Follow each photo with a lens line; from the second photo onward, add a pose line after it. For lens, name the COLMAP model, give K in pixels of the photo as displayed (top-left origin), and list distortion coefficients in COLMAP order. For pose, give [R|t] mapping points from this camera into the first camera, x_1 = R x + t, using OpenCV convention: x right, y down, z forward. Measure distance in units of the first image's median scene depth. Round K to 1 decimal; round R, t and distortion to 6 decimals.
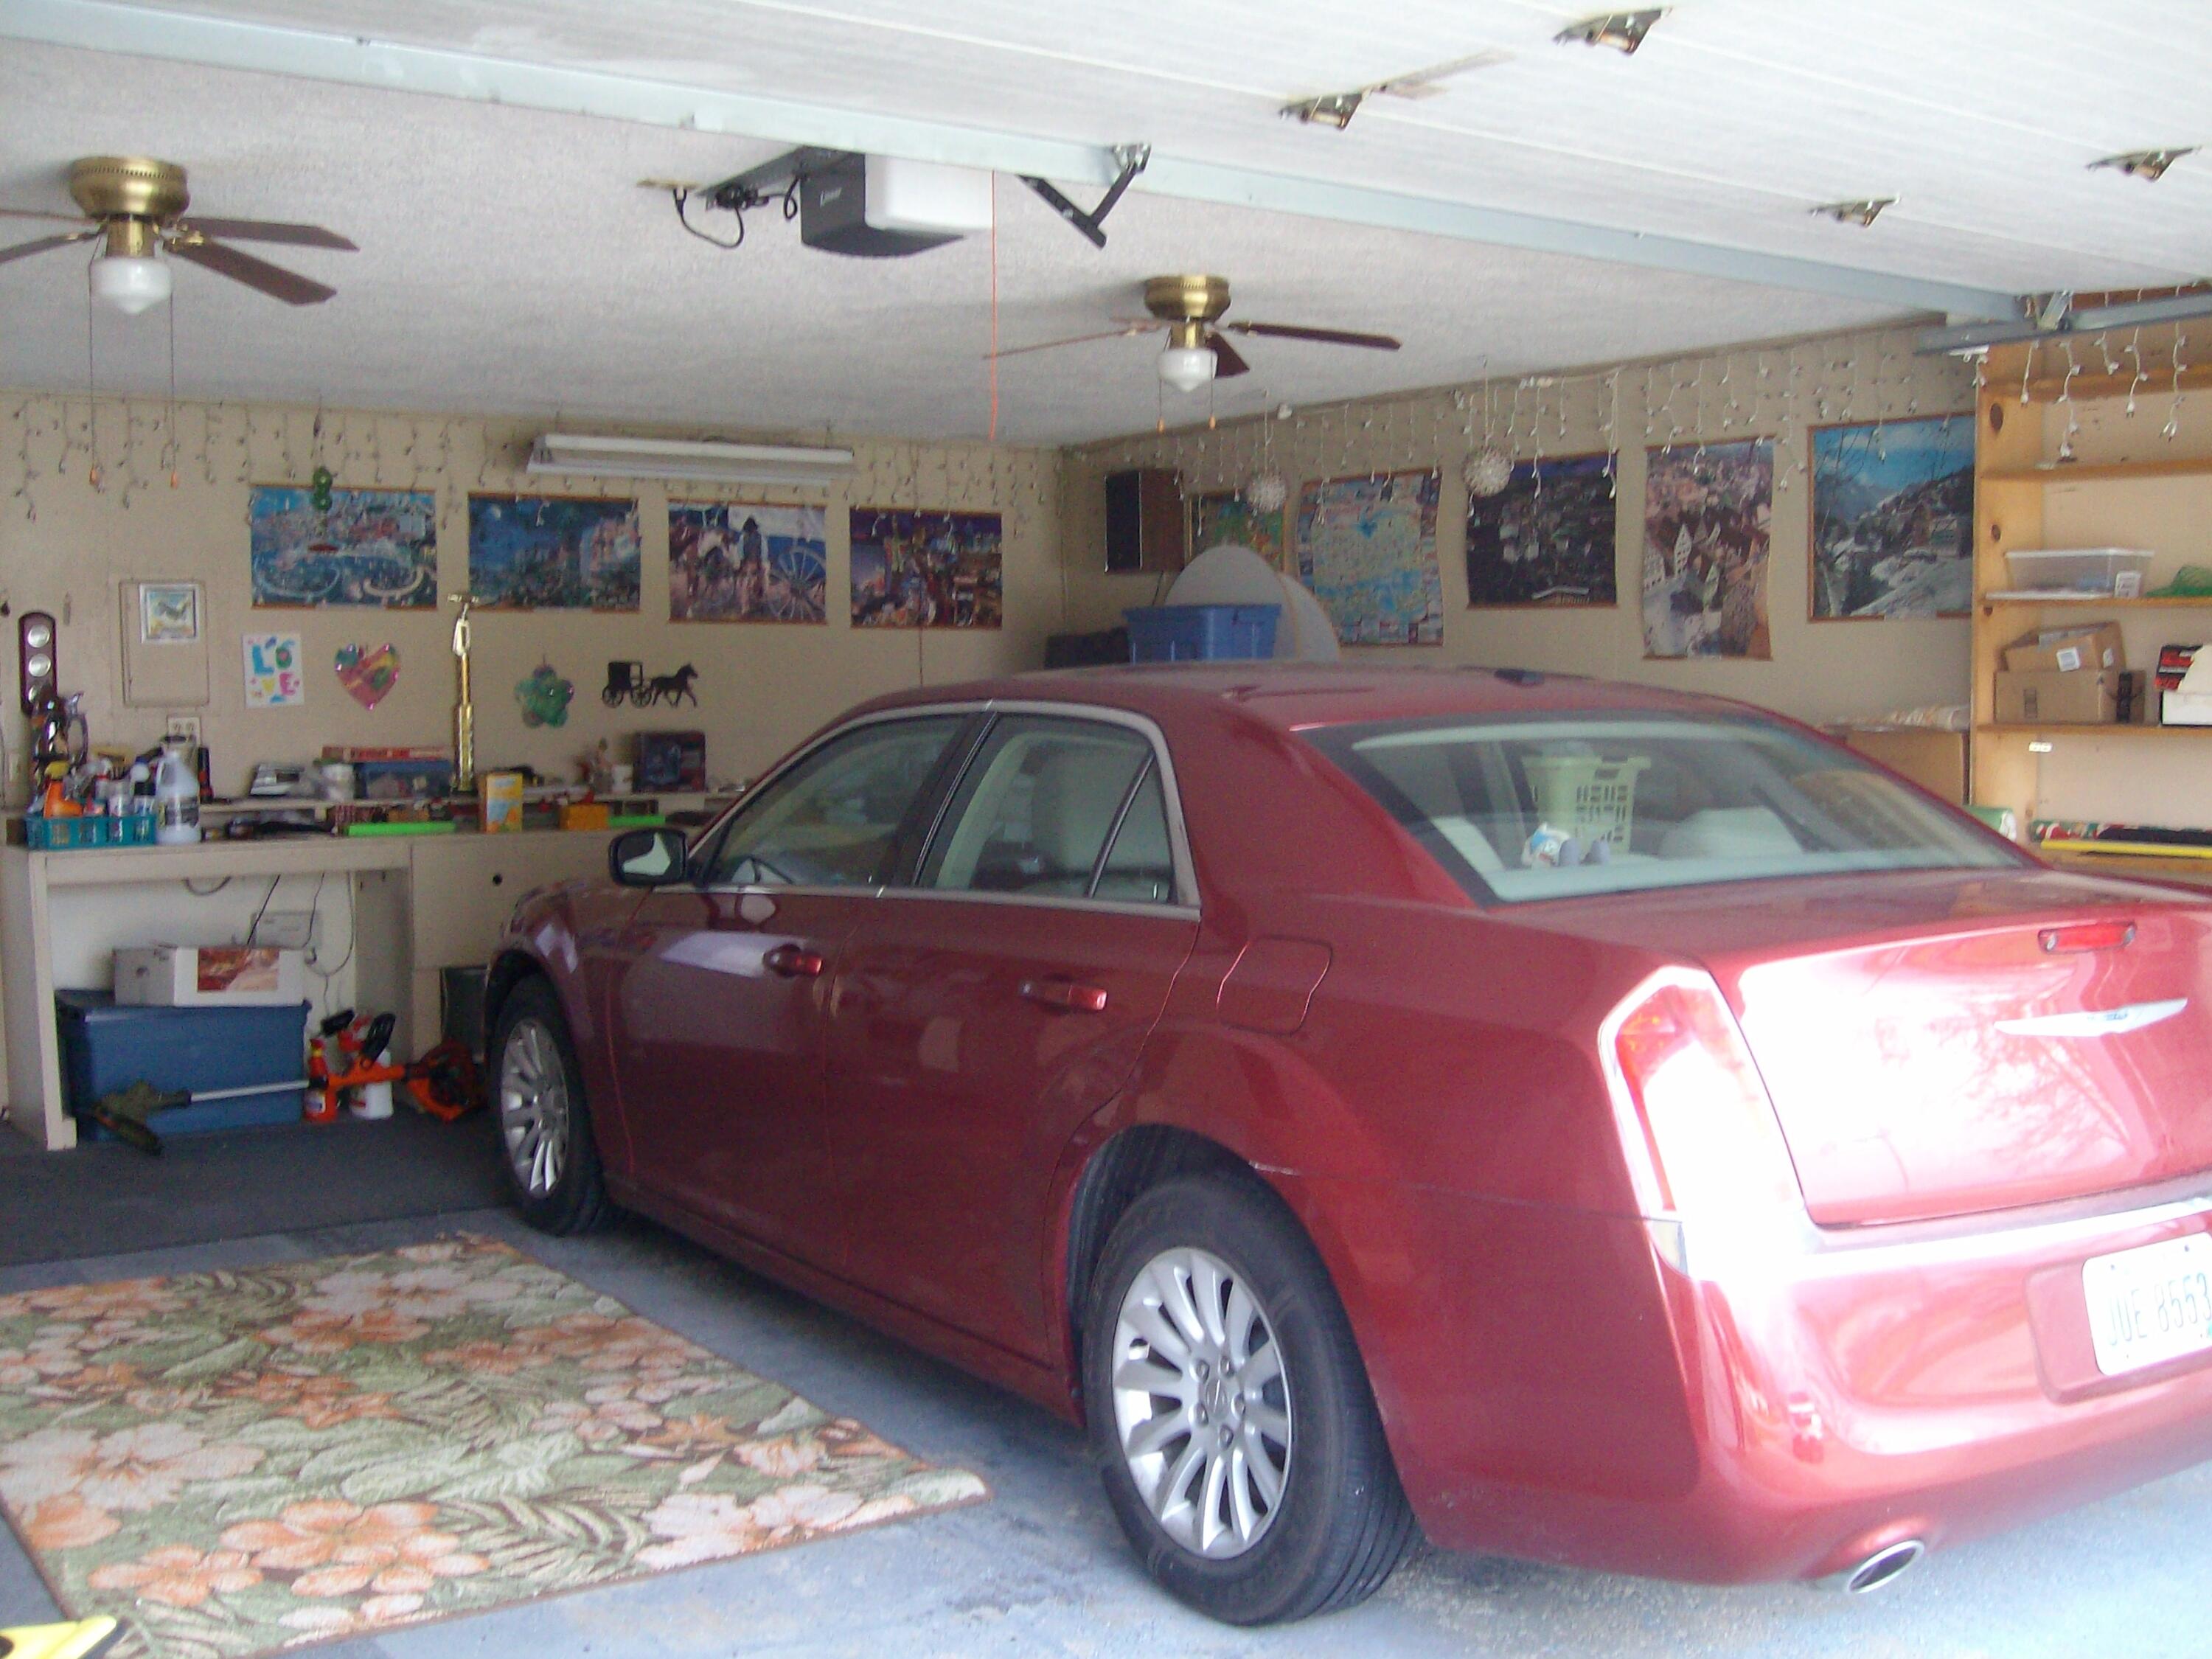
lens RADIAL K [[2328.6, 0, 1108.1], [0, 2328.6, 857.6], [0, 0, 1]] dist [-0.171146, 0.160276]
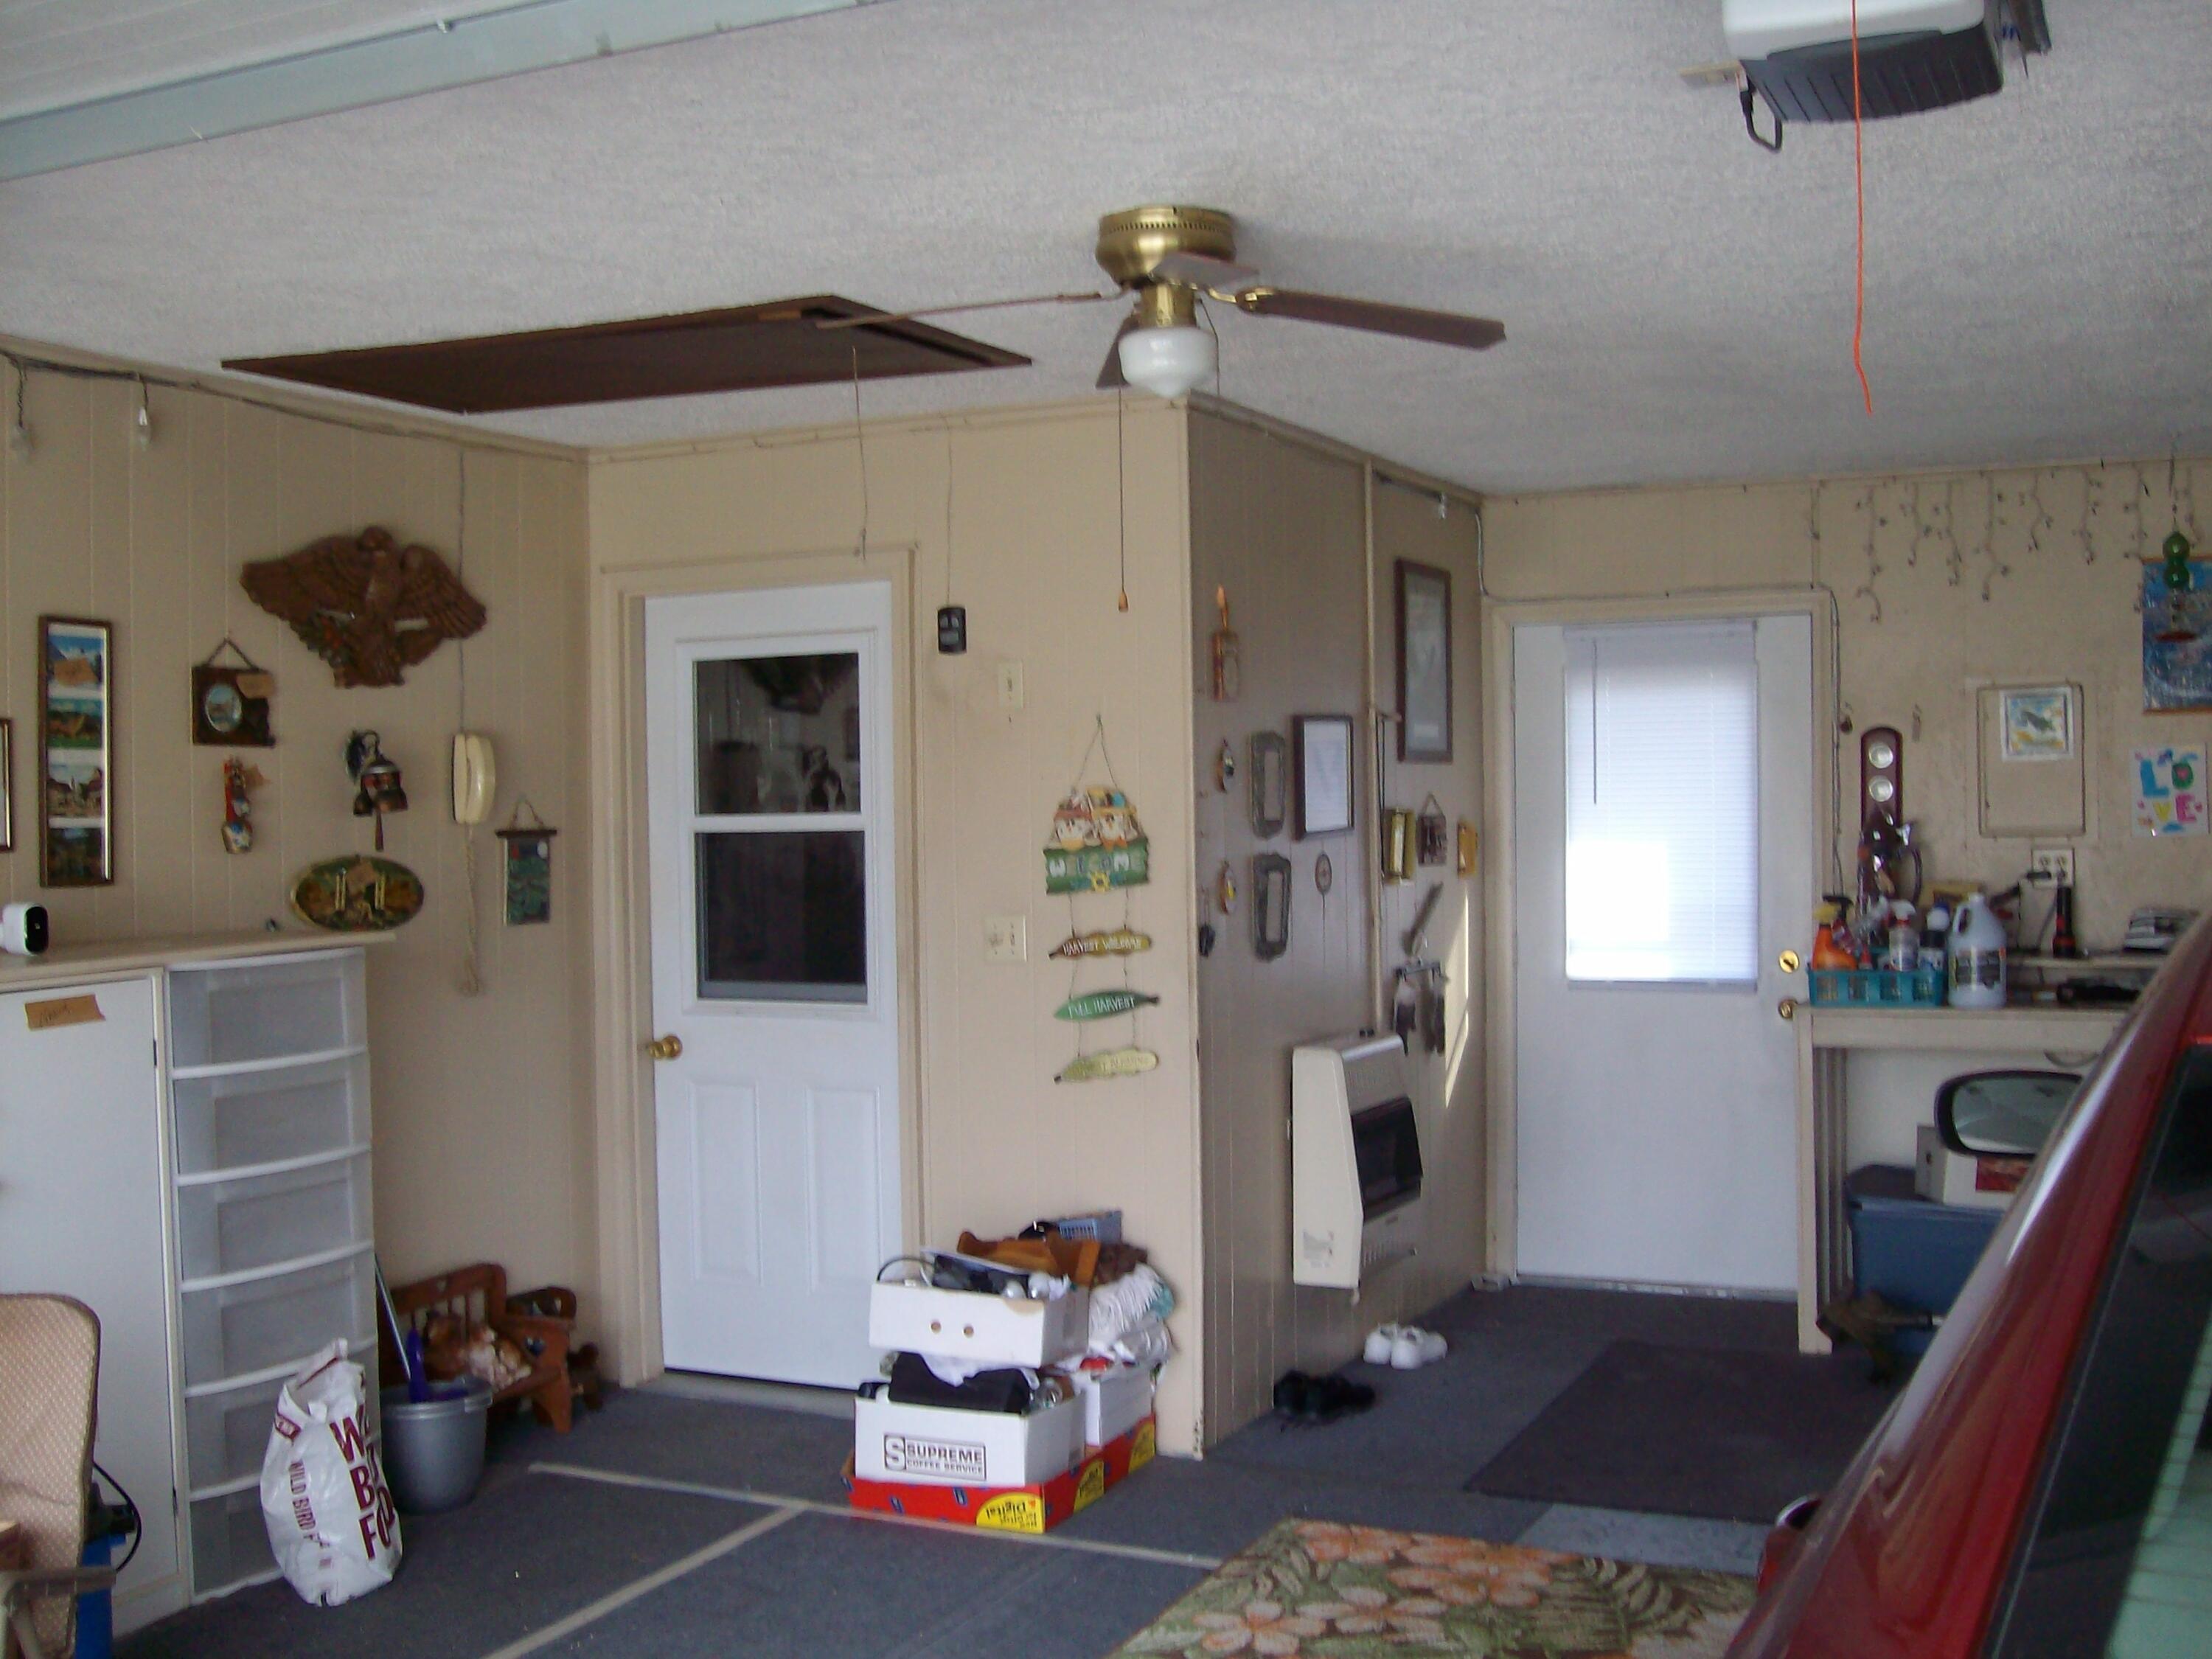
lens RADIAL K [[2319.6, 0, 1114.3], [0, 2319.6, 868.5], [0, 0, 1]] dist [-0.149824, 0.077814]
pose [[0.477973, 0.019089, -0.878167, 0.155550], [-0.047937, 0.998841, -0.004379, -0.036014], [0.877066, 0.044190, 0.478334, 0.318371]]
